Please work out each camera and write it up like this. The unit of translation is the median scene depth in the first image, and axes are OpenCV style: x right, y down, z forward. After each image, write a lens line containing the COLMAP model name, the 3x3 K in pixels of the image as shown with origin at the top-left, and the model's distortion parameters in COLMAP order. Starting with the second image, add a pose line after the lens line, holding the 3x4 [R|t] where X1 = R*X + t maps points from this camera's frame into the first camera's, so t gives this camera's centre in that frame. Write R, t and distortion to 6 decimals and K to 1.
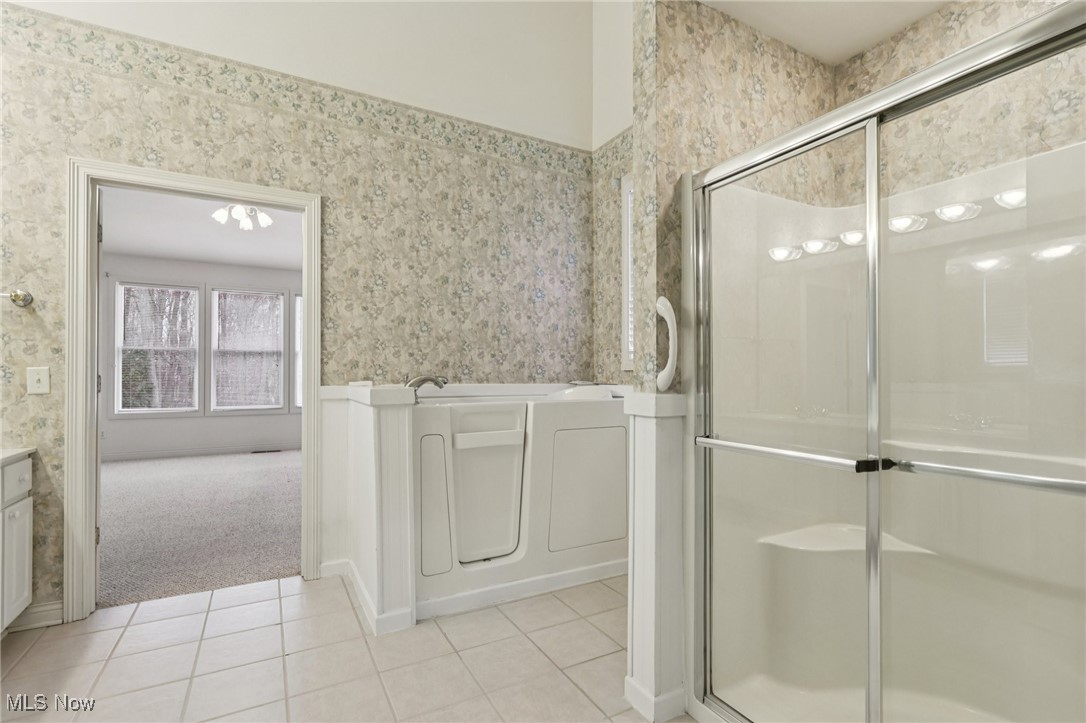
lens RADIAL K [[505.5, 0, 540.4], [0, 505.5, 369.3], [0, 0, 1]] dist [-0.000301, 0.000719]
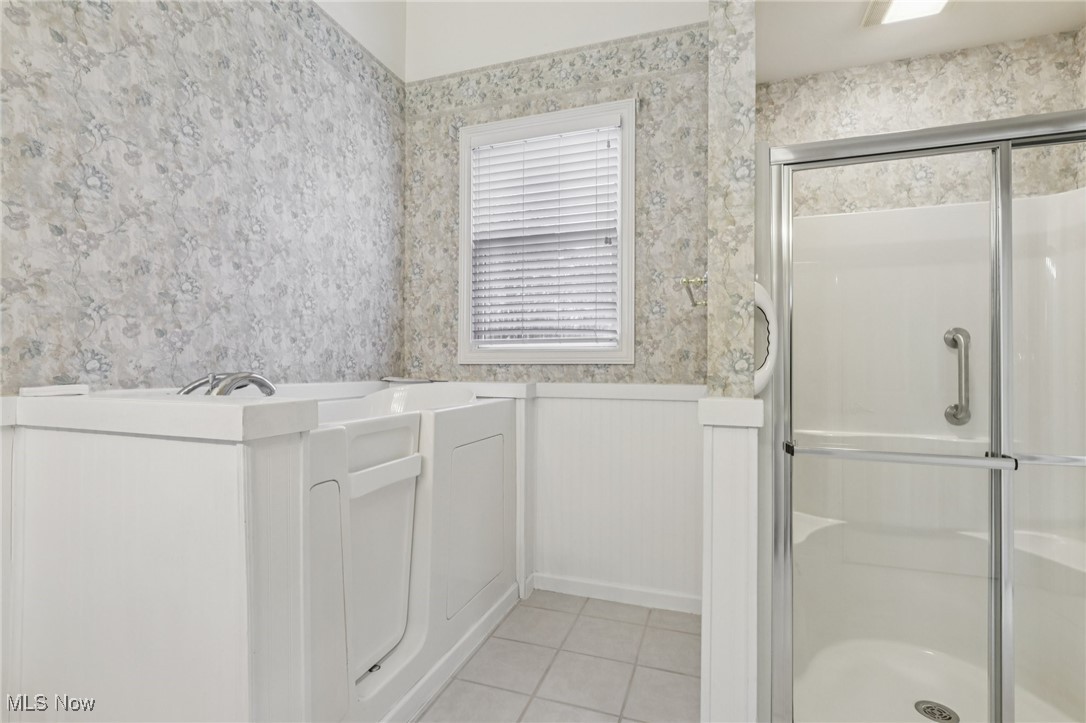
lens RADIAL K [[505.5, 0, 543.7], [0, 505.5, 360.7], [0, 0, 1]] dist [-0.000301, 0.000719]
pose [[0.741434, 0.010631, 0.670941, -0.281707], [-0.013357, 0.999910, -0.001083, -0.003902], [-0.670893, -0.008158, 0.741510, 0.299707]]
